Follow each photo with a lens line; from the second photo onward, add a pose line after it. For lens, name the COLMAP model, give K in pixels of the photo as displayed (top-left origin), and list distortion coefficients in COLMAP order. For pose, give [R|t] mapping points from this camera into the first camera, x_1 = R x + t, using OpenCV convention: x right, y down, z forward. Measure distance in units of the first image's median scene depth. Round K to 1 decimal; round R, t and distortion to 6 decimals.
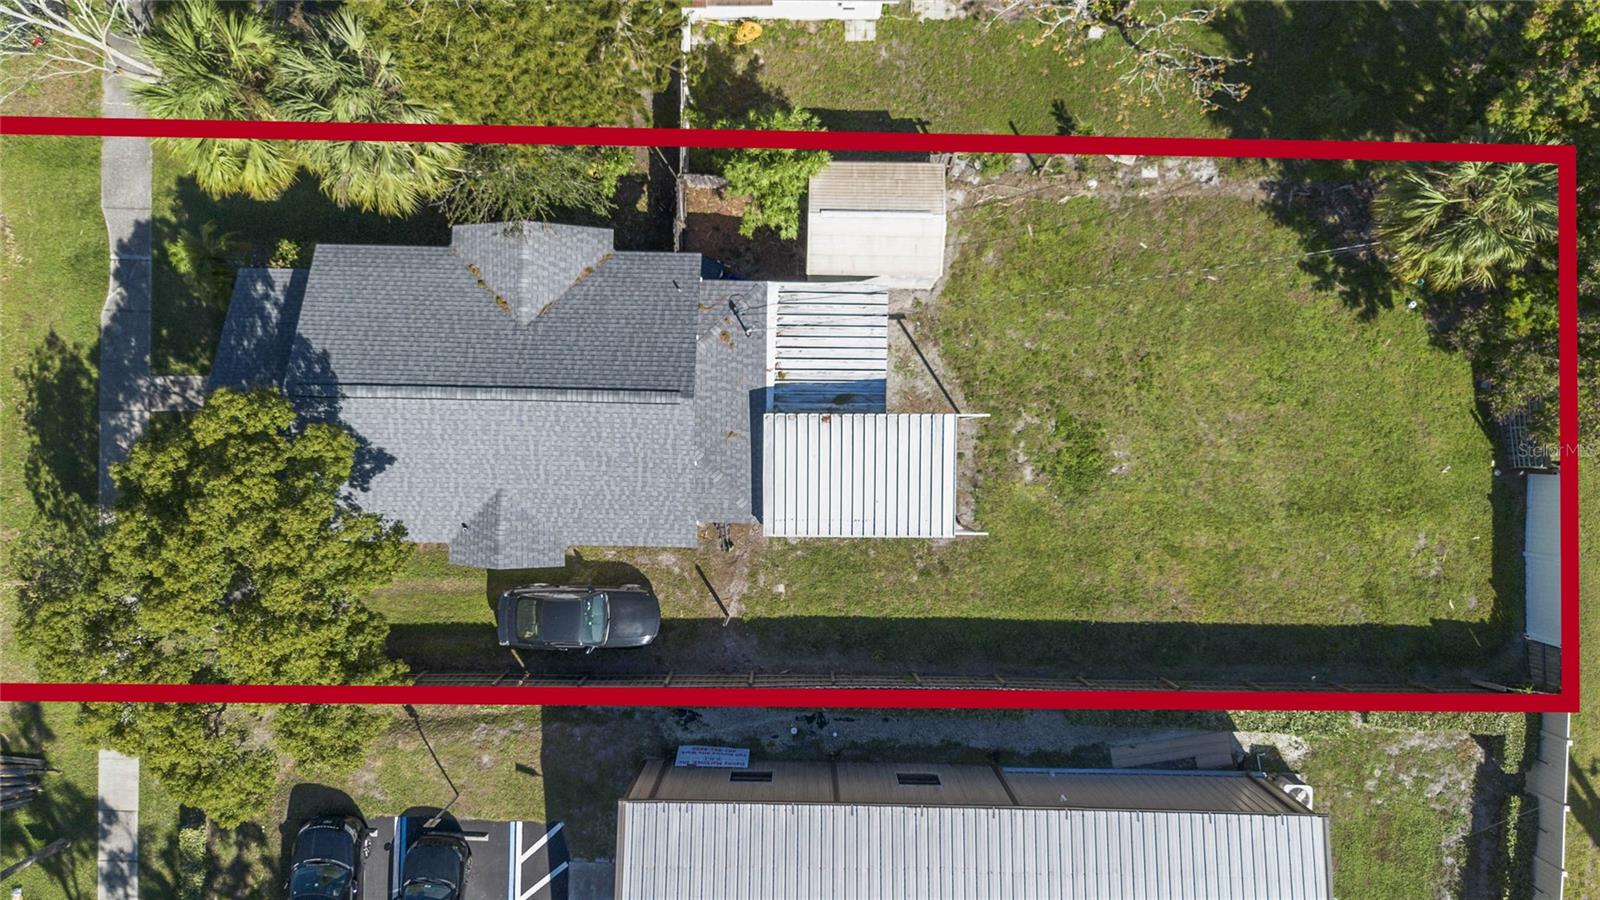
lens RADIAL K [[1142.4, 0, 796.0], [0, 1142.4, 451.0], [0, 0, 1]] dist [0.083013, -0.089930]
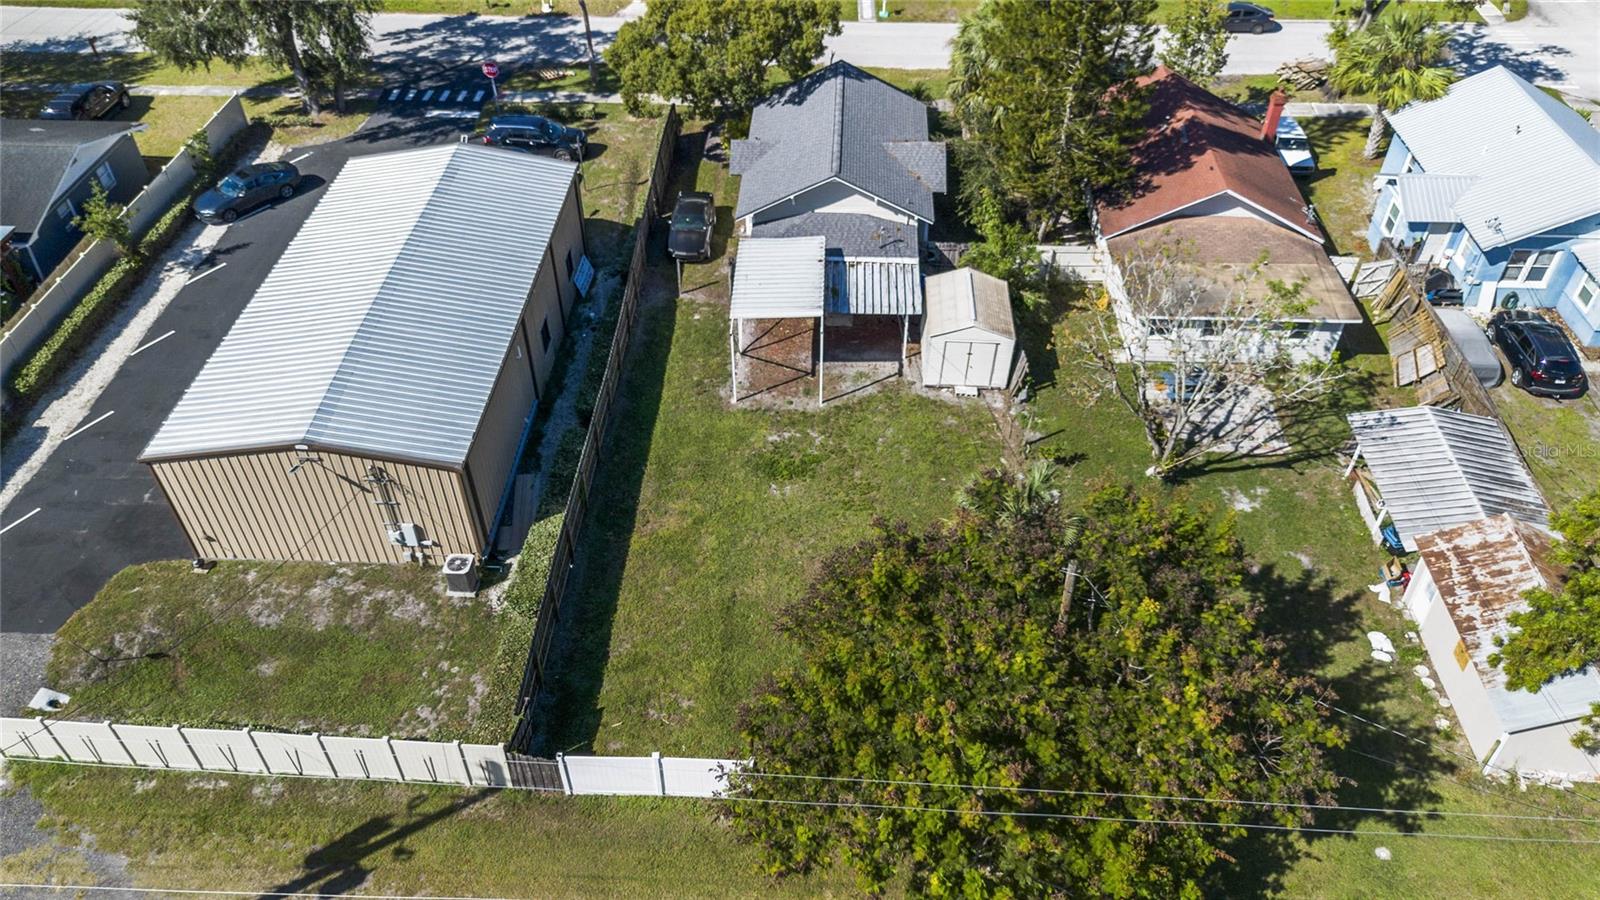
lens RADIAL K [[1142.4, 0, 796.0], [0, 1142.4, 451.0], [0, 0, 1]] dist [0.083013, -0.089930]
pose [[-0.029434, 0.678160, -0.734324, 1.096249], [-0.999438, -0.031757, 0.010732, -0.017626], [-0.016042, 0.734227, 0.678714, 0.195869]]
